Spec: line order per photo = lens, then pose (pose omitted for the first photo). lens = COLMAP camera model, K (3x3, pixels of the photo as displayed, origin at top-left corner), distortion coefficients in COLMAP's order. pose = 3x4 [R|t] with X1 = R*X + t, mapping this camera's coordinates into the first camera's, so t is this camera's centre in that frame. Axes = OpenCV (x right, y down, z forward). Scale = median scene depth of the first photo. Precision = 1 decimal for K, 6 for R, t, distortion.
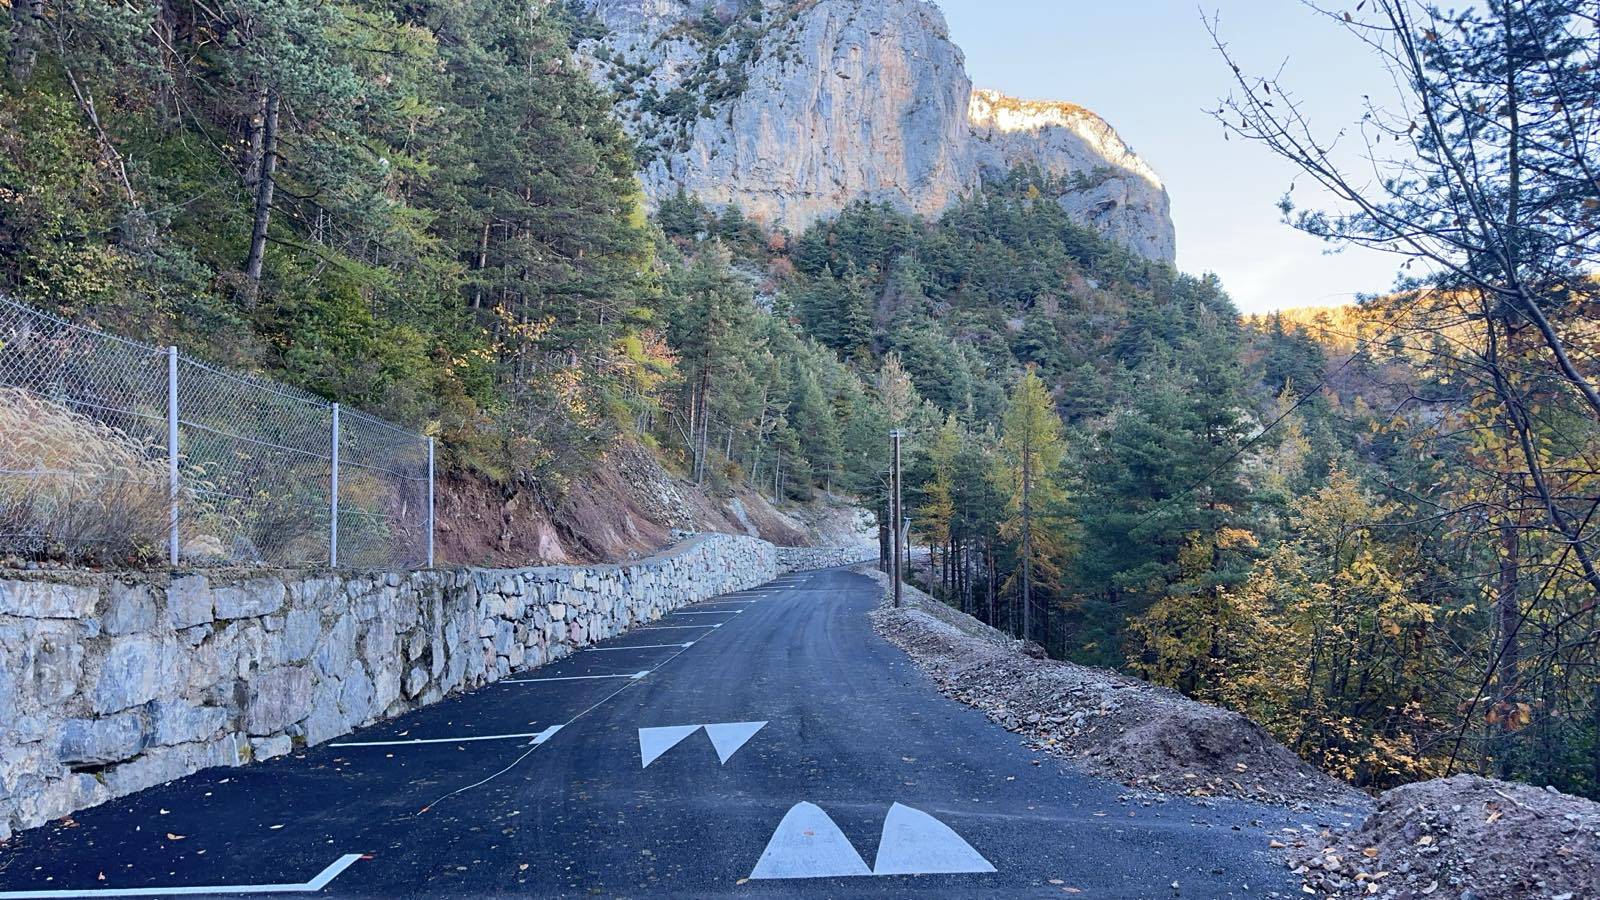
lens RADIAL K [[1078.9, 0, 800.0], [0, 1078.9, 450.0], [0, 0, 1]] dist [0.003744, 0.001629]
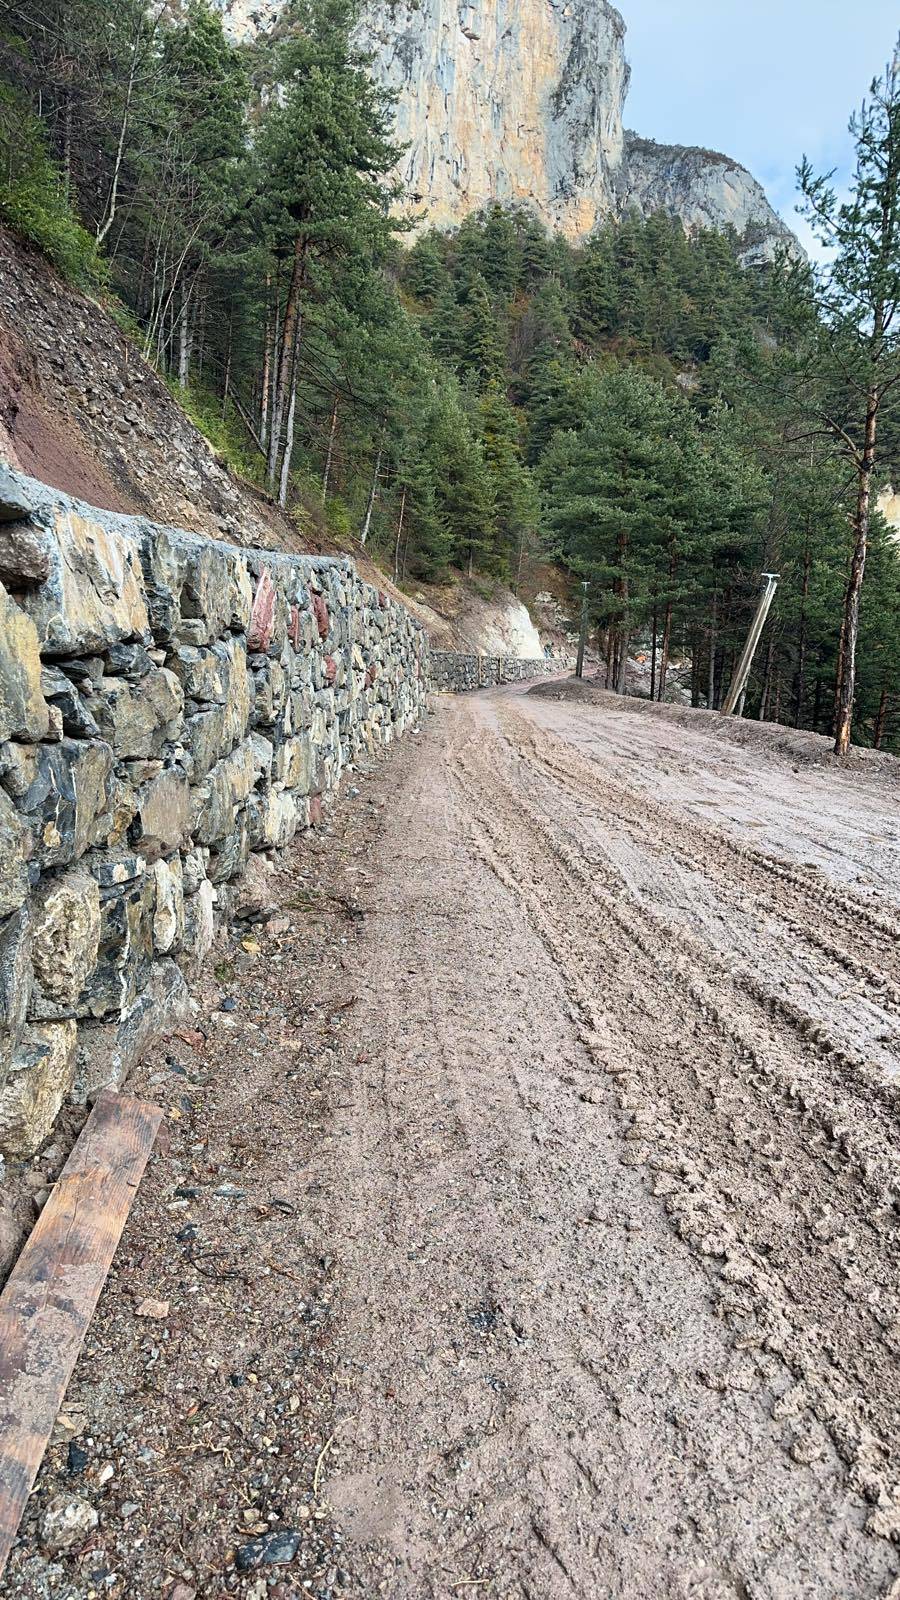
lens RADIAL K [[1078.9, 0, 450.0], [0, 1078.9, 800.0], [0, 0, 1]] dist [0.003744, 0.001629]
pose [[0.995976, 0.040196, 0.080101, -0.014810], [-0.056857, 0.974281, 0.218045, 0.013737], [-0.069277, -0.221721, 0.972646, 0.149039]]
